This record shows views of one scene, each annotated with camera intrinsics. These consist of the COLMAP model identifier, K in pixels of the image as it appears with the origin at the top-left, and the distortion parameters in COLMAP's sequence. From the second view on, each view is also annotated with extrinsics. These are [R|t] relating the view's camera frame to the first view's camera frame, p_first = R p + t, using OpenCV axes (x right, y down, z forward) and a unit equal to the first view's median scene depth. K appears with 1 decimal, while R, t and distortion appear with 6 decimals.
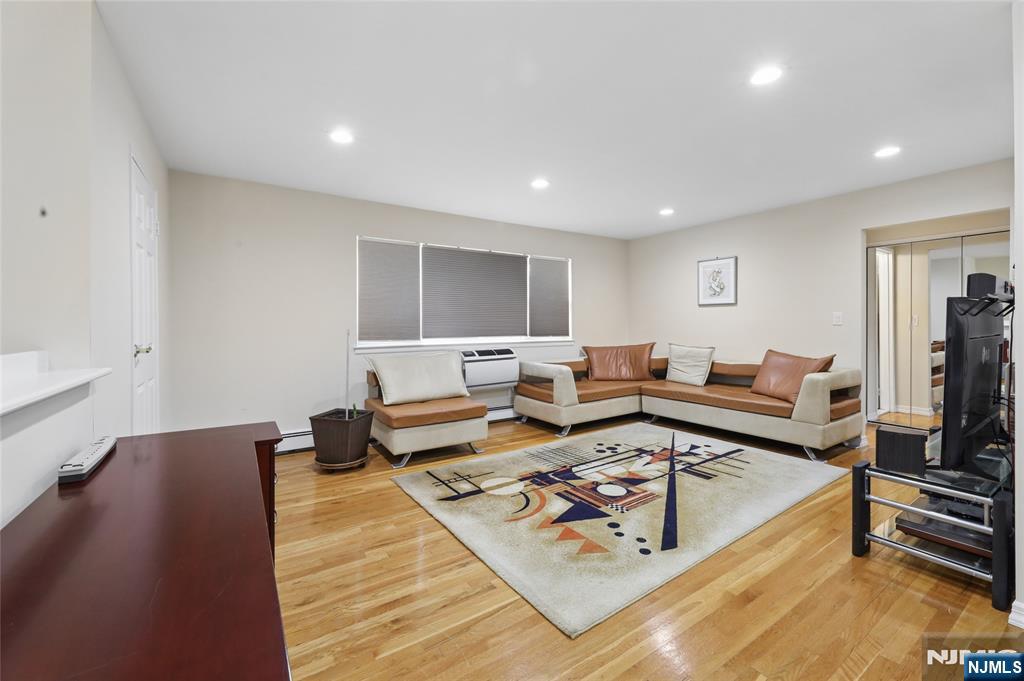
lens RADIAL K [[416.9, 0, 509.1], [0, 416.9, 327.2], [0, 0, 1]] dist [-0.000369, -0.000112]
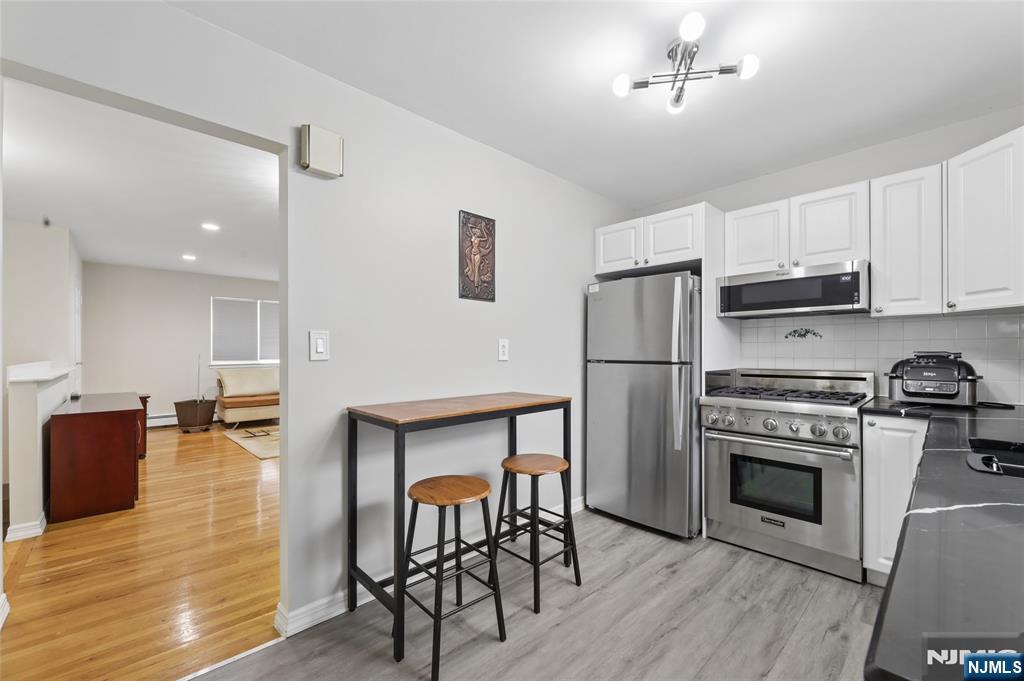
lens RADIAL K [[415.5, 0, 512.3], [0, 415.5, 351.8], [0, 0, 1]] dist [0.000630, 0.000110]
pose [[0.984285, 0.003398, 0.176557, 0.655654], [-0.002369, 0.999979, -0.006042, 0.004051], [-0.176574, 0.005529, 0.984272, -1.052082]]
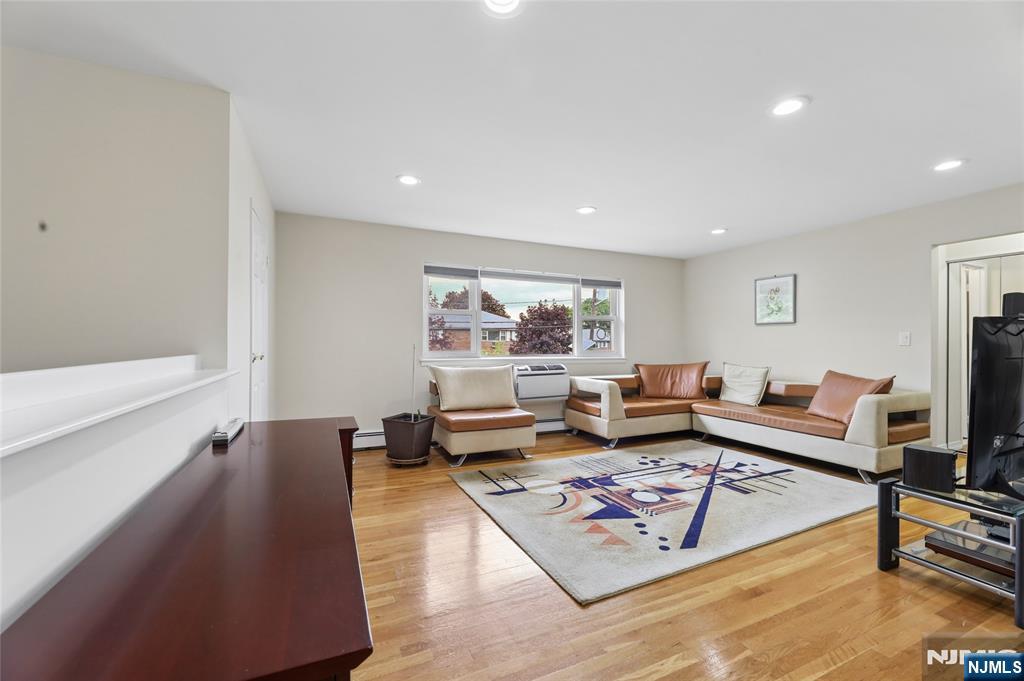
lens RADIAL K [[414.8, 0, 510.3], [0, 414.8, 342.5], [0, 0, 1]] dist [0.000832, -0.000123]
pose [[0.987376, 0.009673, -0.158098, 0.060686], [-0.011005, 0.999911, -0.007554, 0.006214], [0.158011, 0.009198, 0.987395, -0.098243]]
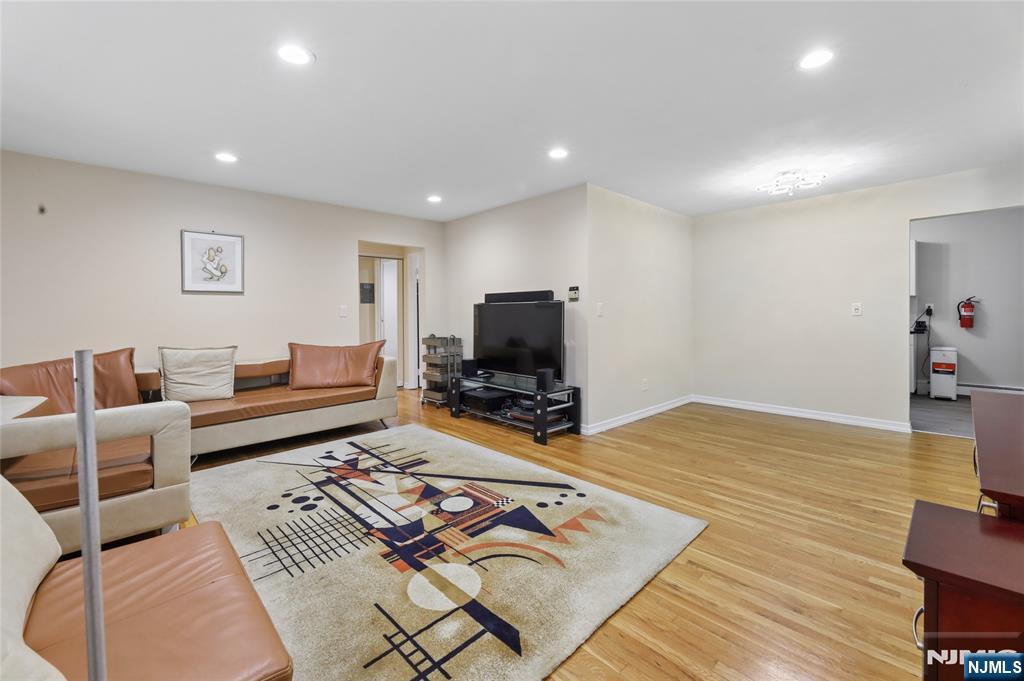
lens RADIAL K [[421.6, 0, 508.5], [0, 421.6, 317.5], [0, 0, 1]] dist [-0.001065, -0.000276]
pose [[-0.167436, -0.005176, 0.985869, -0.579150], [0.017562, 0.999812, 0.008232, -0.005554], [-0.985726, 0.018692, -0.167314, 0.930771]]
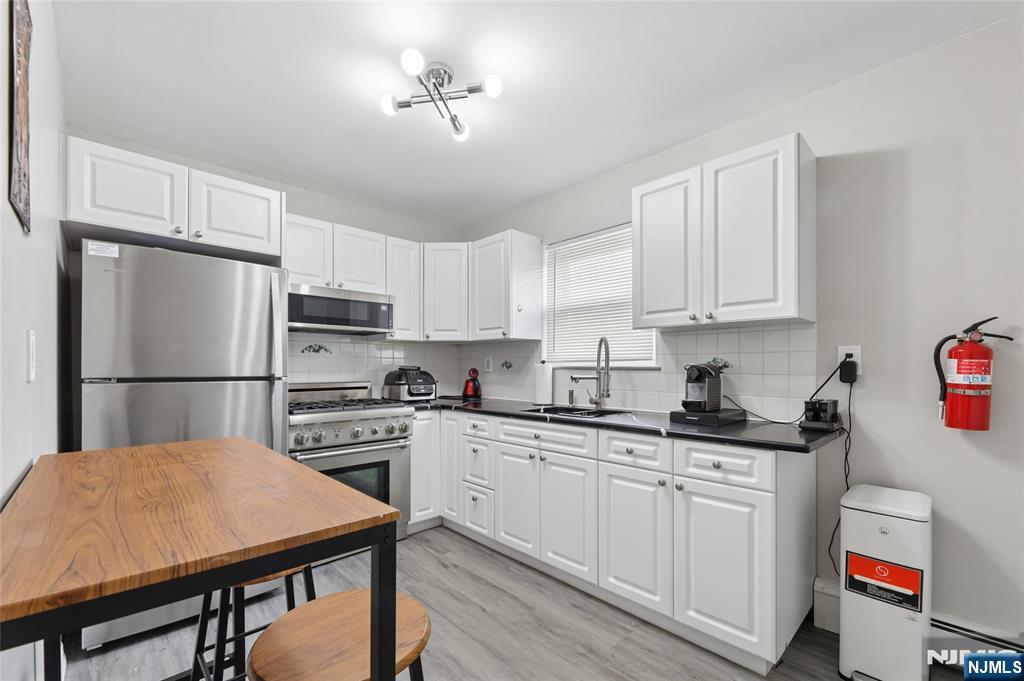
lens RADIAL K [[430.0, 0, 505.5], [0, 430.0, 369.4], [0, 0, 1]] dist [-0.002567, -0.000314]
pose [[-0.168814, 0.003640, 0.985641, 0.374753], [0.008379, 0.999962, -0.002258, 0.011001], [-0.985612, 0.007877, -0.168838, -0.547584]]
